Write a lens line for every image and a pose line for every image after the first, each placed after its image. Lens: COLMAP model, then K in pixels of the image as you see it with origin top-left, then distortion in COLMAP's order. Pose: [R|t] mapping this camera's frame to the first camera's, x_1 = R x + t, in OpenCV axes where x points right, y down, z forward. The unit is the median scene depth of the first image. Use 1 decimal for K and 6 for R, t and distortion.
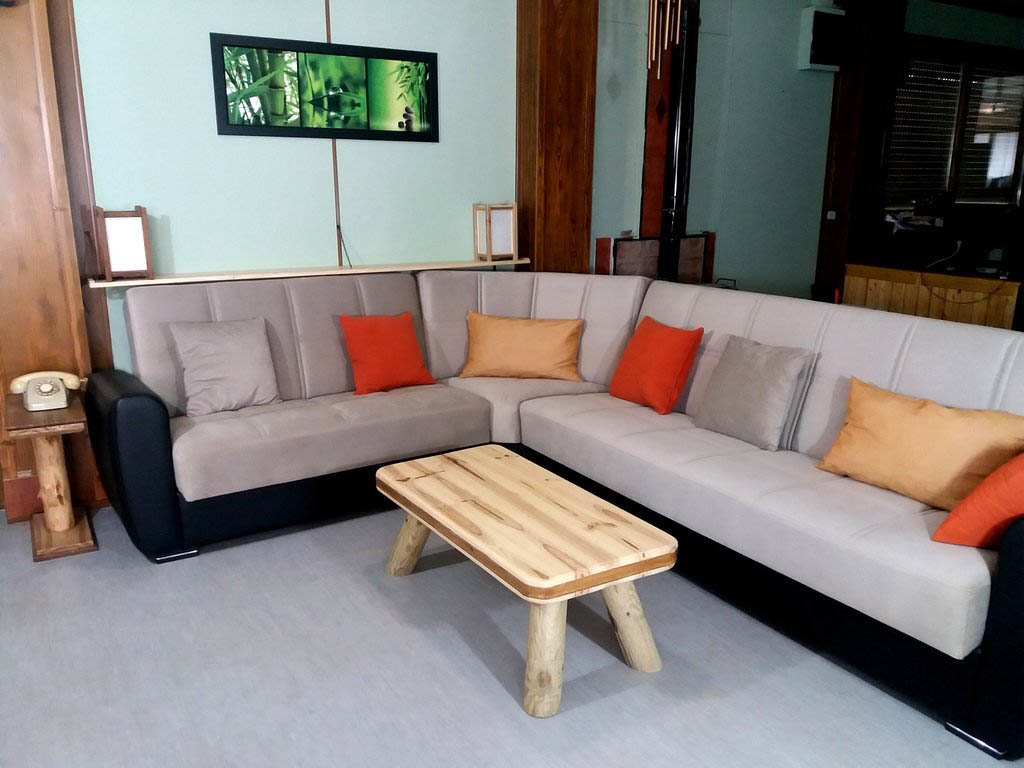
lens RADIAL K [[834.8, 0, 511.2], [0, 834.8, 369.8], [0, 0, 1]] dist [0.065551, -0.095130]
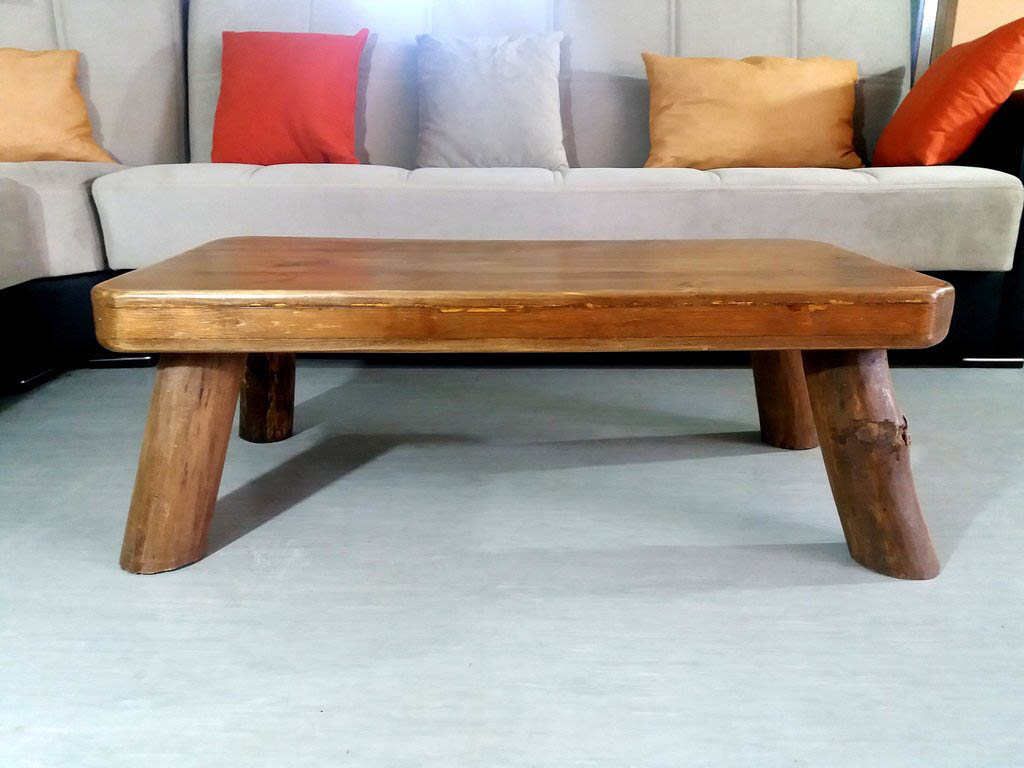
lens RADIAL K [[834.8, 0, 515.6], [0, 834.8, 391.5], [0, 0, 1]] dist [0.065551, -0.095130]
pose [[0.519960, -0.257342, 0.814504, -0.305593], [0.188665, 0.964589, 0.184321, 0.119534], [-0.833095, 0.057829, 0.550099, 0.563046]]
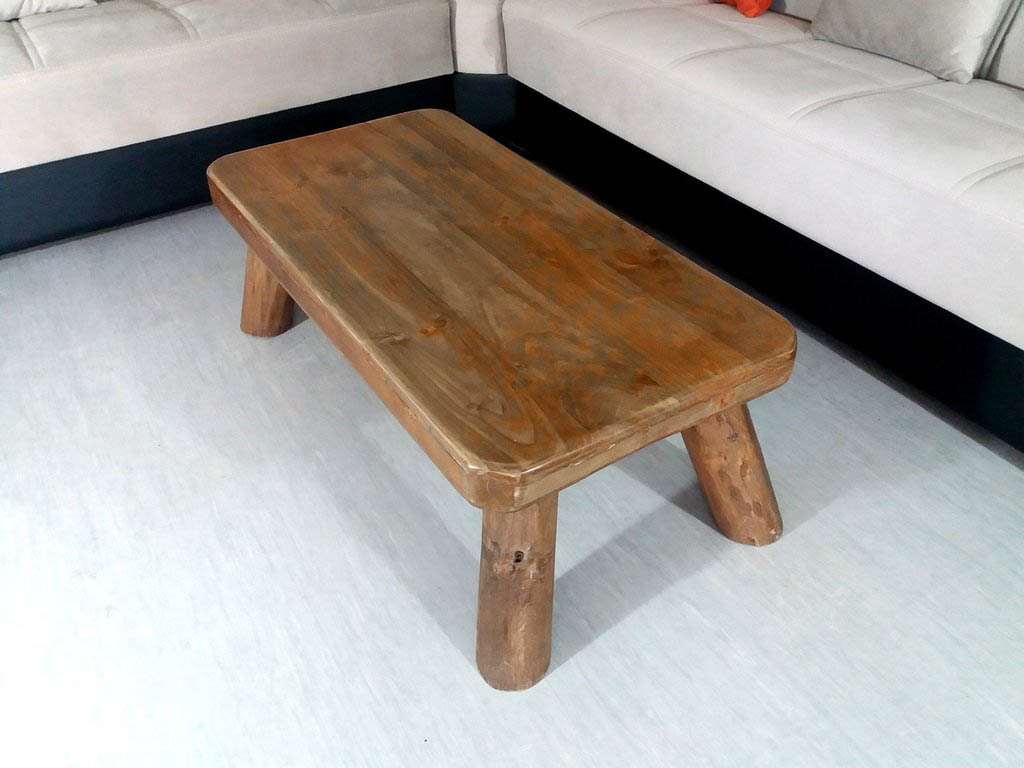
lens RADIAL K [[834.8, 0, 516.5], [0, 834.8, 388.0], [0, 0, 1]] dist [0.065551, -0.095130]
pose [[0.999876, -0.015674, -0.001368, 0.017810], [0.014700, 0.899693, 0.436276, 0.027764], [-0.005607, -0.436242, 0.899812, 0.367866]]
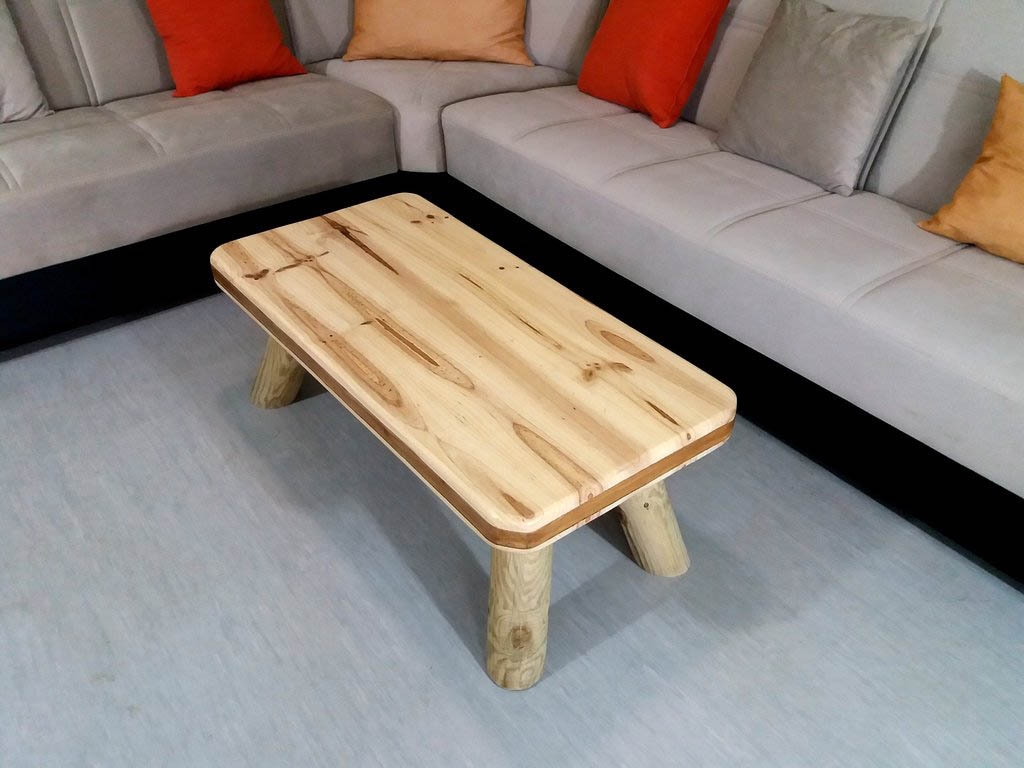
lens RADIAL K [[834.8, 0, 518.7], [0, 834.8, 391.8], [0, 0, 1]] dist [0.065551, -0.095130]
pose [[0.993196, -0.053953, 0.103200, -0.009837], [0.006728, 0.911305, 0.411677, -0.028861], [-0.116258, -0.408182, 0.905468, 0.333636]]
